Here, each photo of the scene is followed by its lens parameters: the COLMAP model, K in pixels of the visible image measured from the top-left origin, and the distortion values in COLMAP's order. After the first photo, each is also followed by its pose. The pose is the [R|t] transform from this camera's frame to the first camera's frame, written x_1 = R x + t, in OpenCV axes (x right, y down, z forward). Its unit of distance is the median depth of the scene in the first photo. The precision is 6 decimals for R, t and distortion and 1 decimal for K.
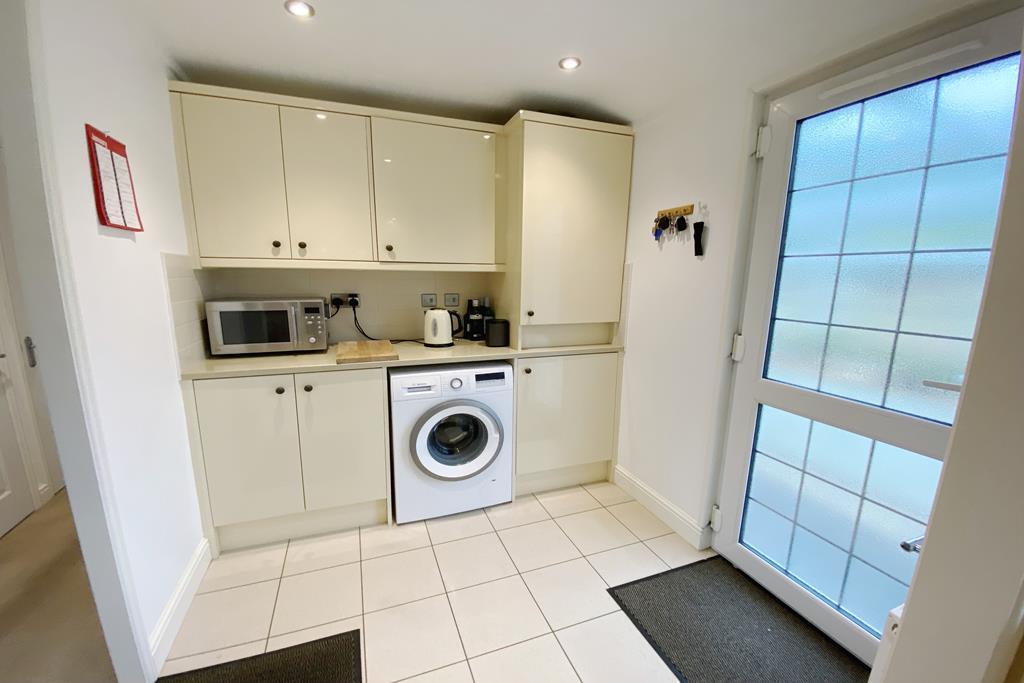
lens RADIAL K [[404.2, 0, 502.1], [0, 404.2, 348.2], [0, 0, 1]] dist [0.001999, -0.002741]
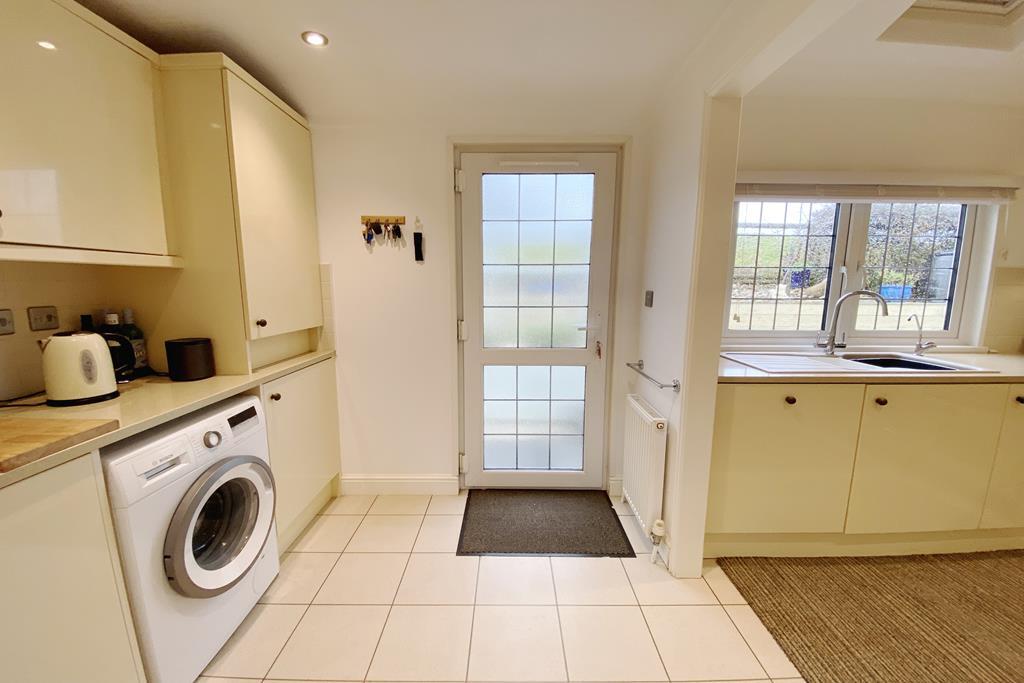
lens RADIAL K [[404.2, 0, 505.7], [0, 404.2, 346.3], [0, 0, 1]] dist [0.001999, -0.002741]
pose [[0.357635, -0.142165, 0.922977, -0.505536], [0.166065, 0.982274, 0.086951, -0.034905], [-0.918978, 0.122178, 0.374904, 0.305992]]
